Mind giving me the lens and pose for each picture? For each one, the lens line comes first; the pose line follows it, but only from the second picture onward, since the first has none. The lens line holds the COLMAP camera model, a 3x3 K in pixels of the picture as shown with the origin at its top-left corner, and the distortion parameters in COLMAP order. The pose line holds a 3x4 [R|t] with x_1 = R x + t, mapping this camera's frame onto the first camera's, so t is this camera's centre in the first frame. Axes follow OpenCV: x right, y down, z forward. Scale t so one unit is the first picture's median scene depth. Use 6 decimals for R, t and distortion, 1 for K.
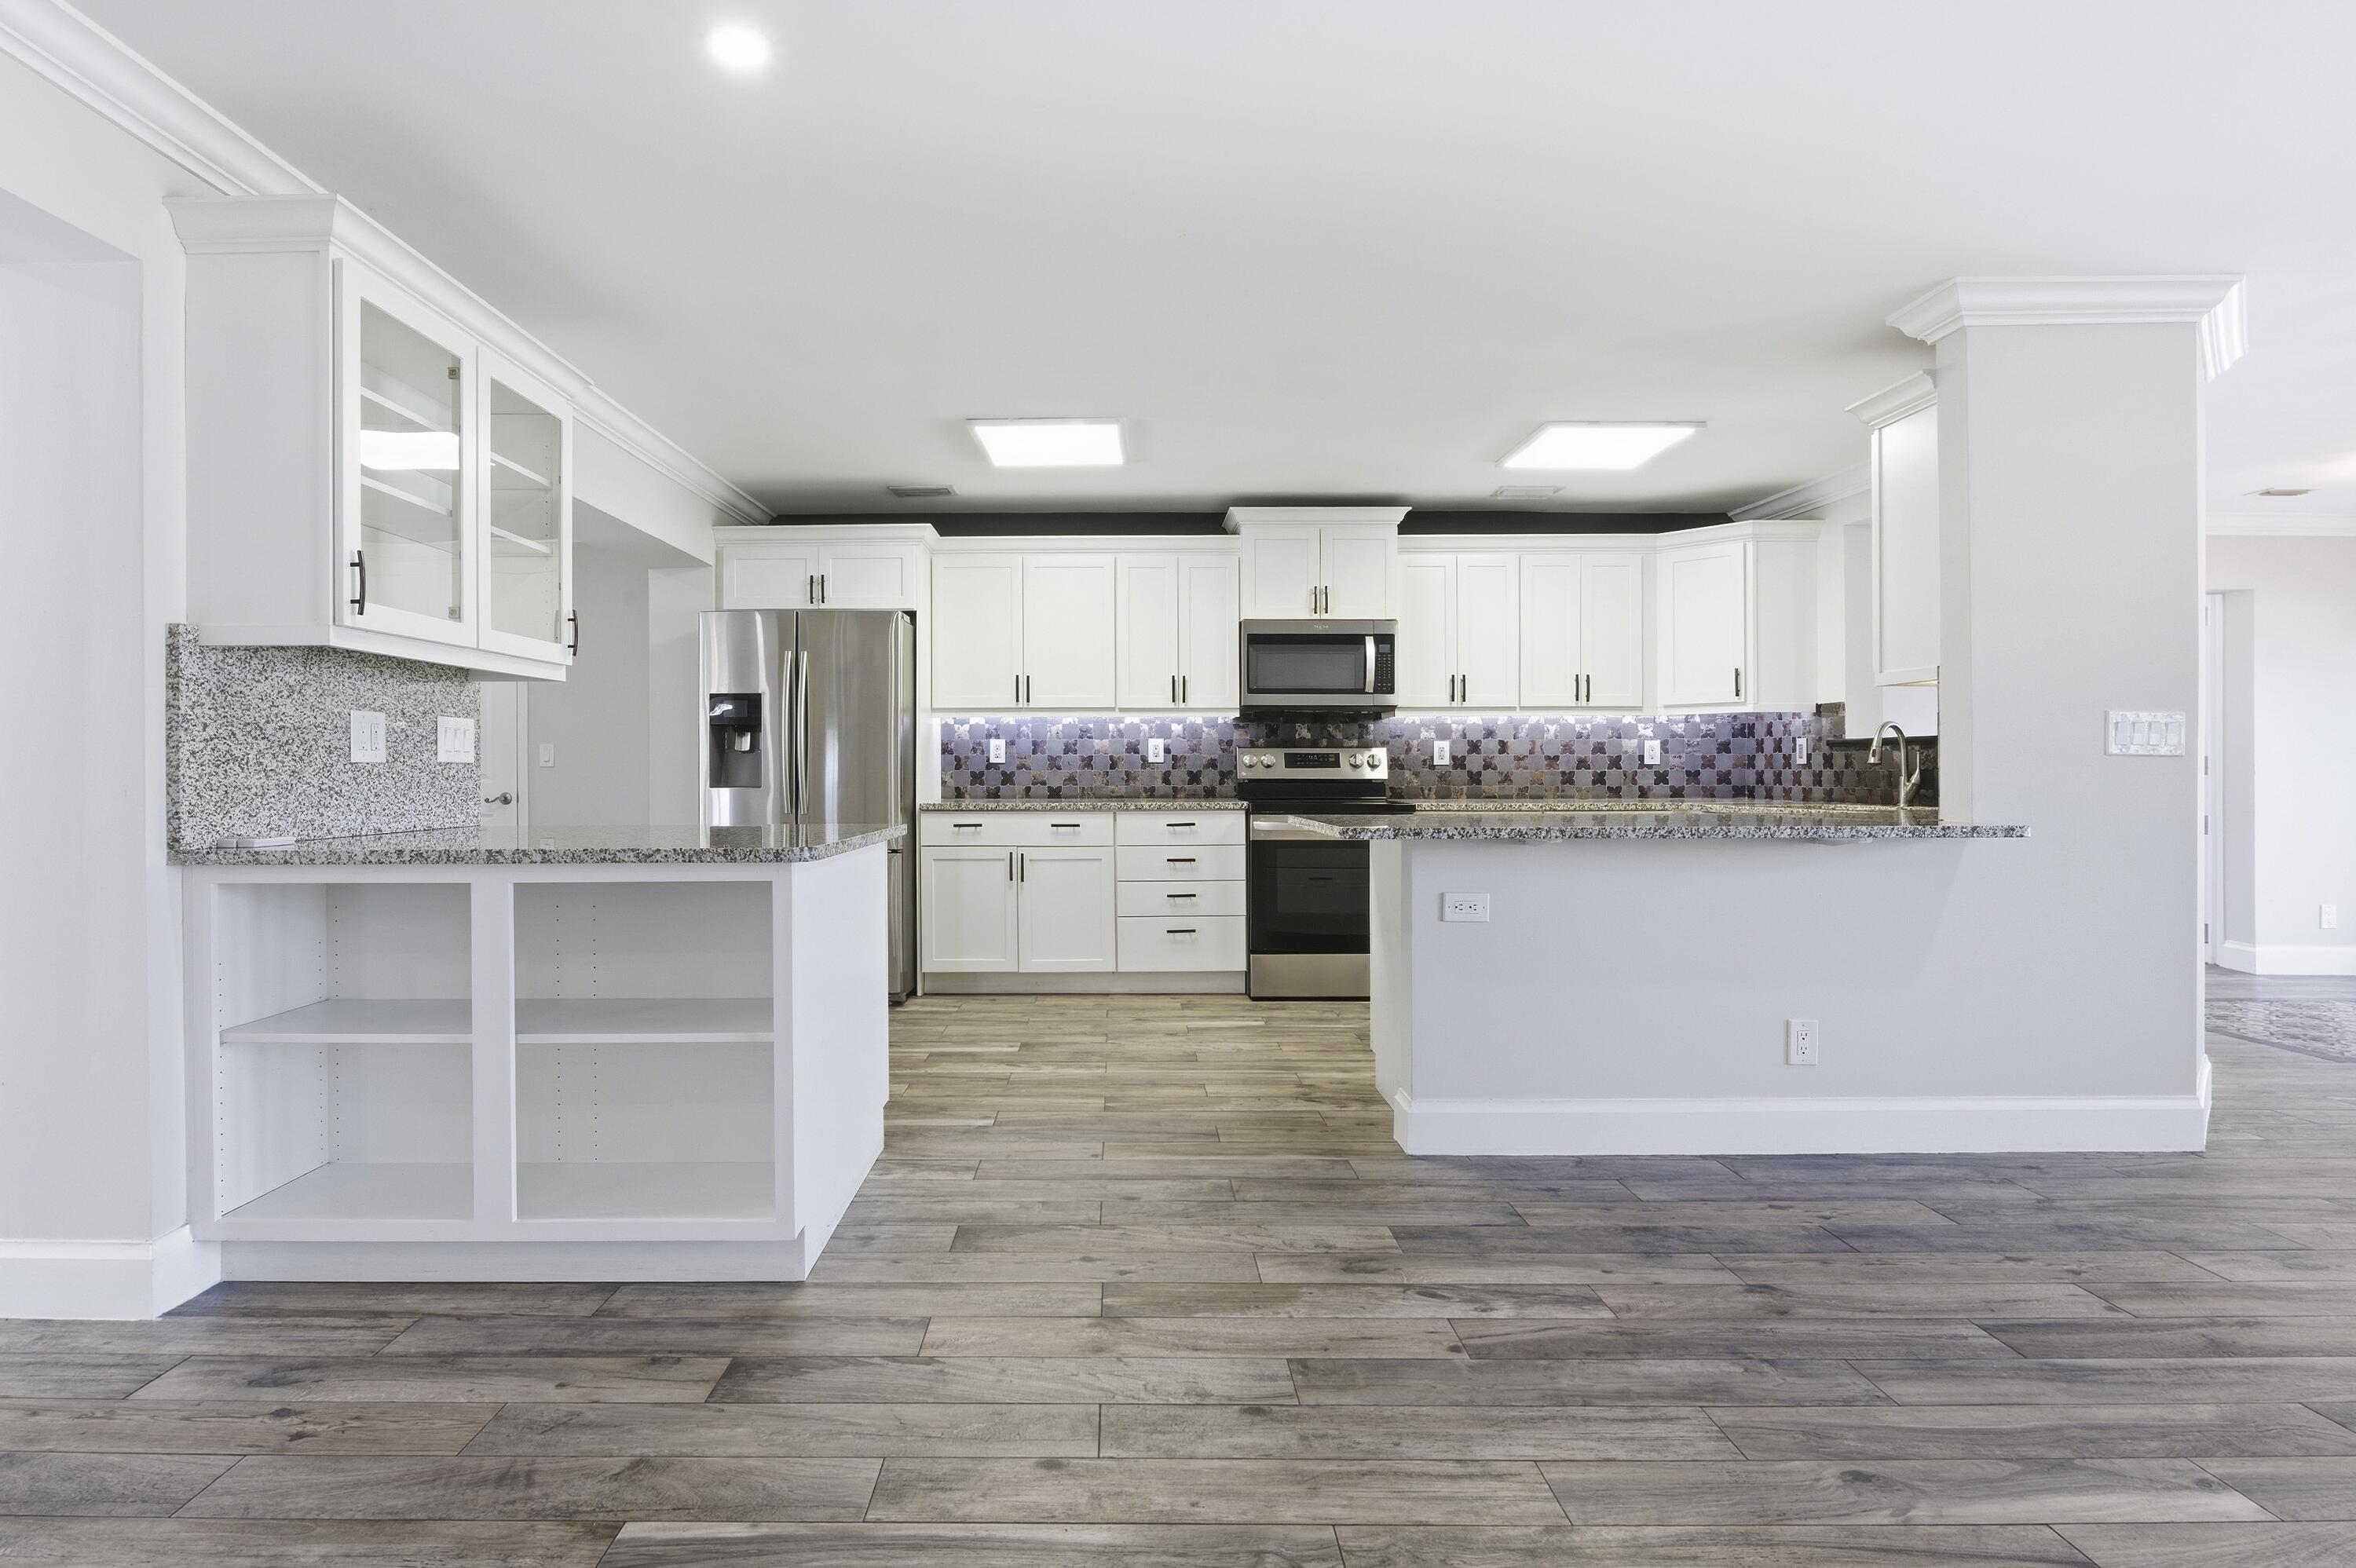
lens RADIAL K [[1137.1, 0, 1122.8], [0, 1137.1, 780.9], [0, 0, 1]] dist [-0.001386, -0.008786]
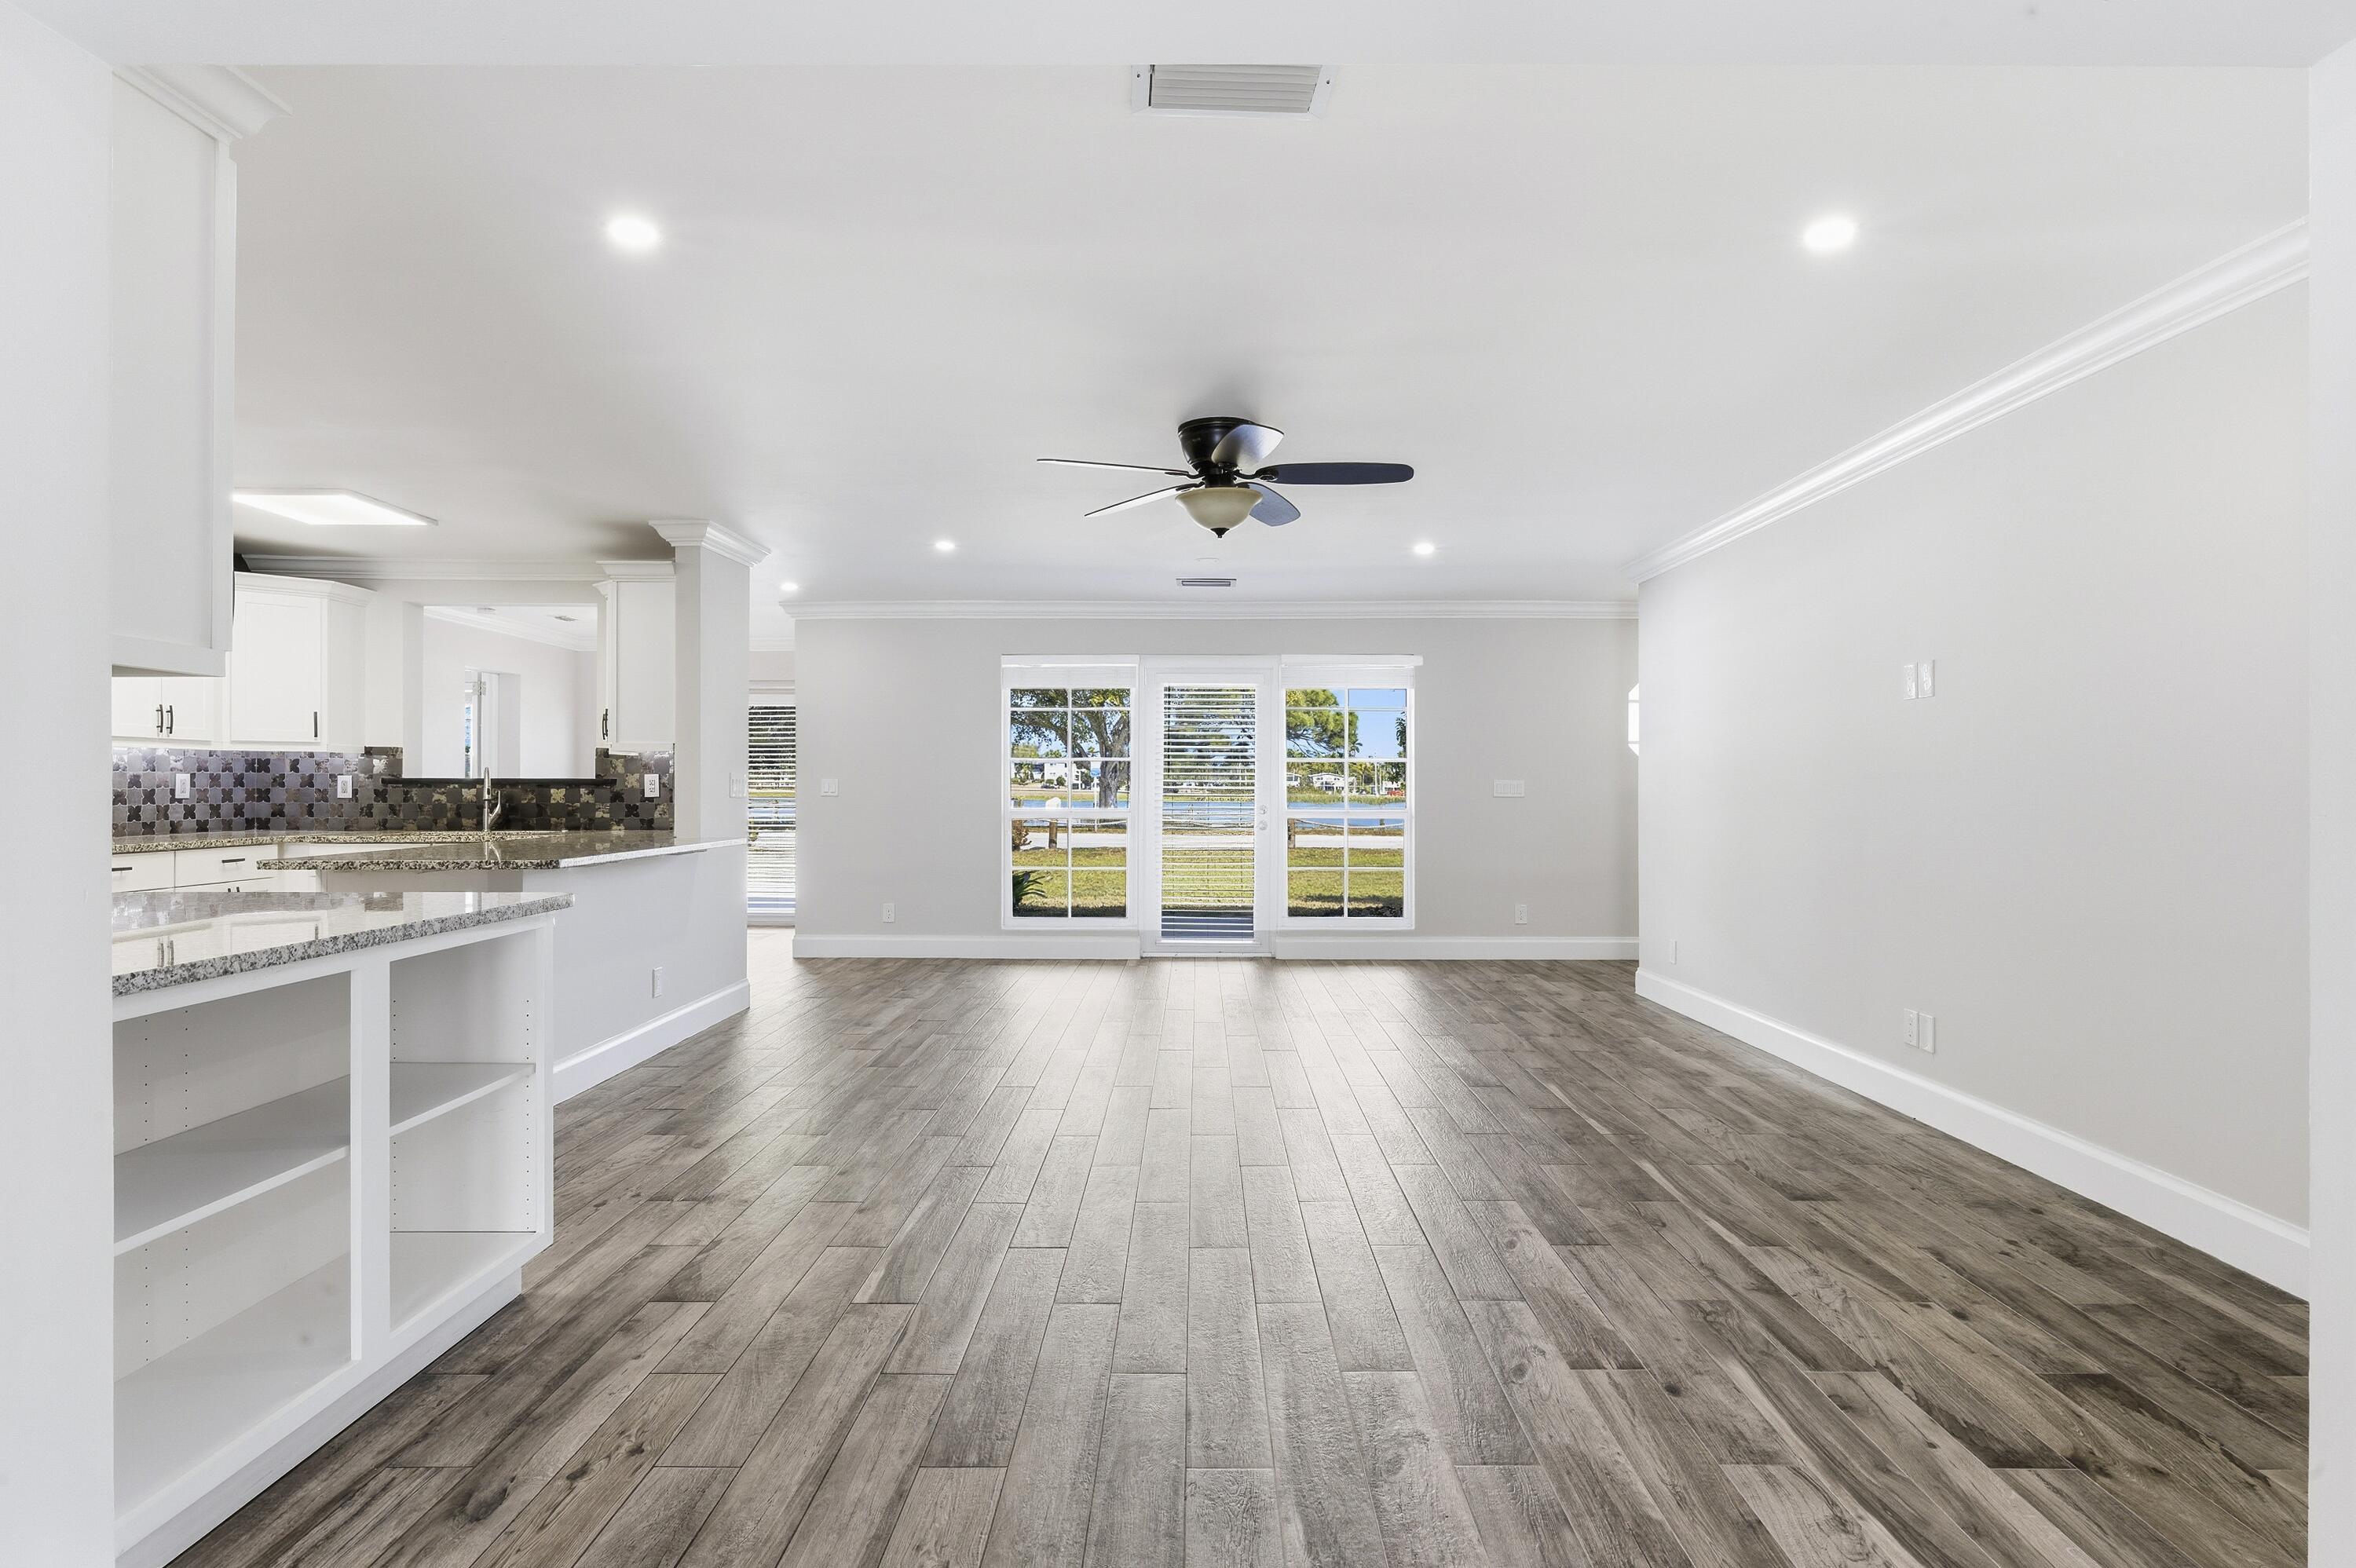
lens RADIAL K [[1226.1, 0, 1178.0], [0, 1226.1, 784.0], [0, 0, 1]] dist [-0.001888, -0.000031]
pose [[0.011621, 0.004243, 0.999923, -0.639877], [0.007122, 0.999965, -0.004326, -0.018134], [-0.999907, 0.007172, 0.011591, 0.153785]]
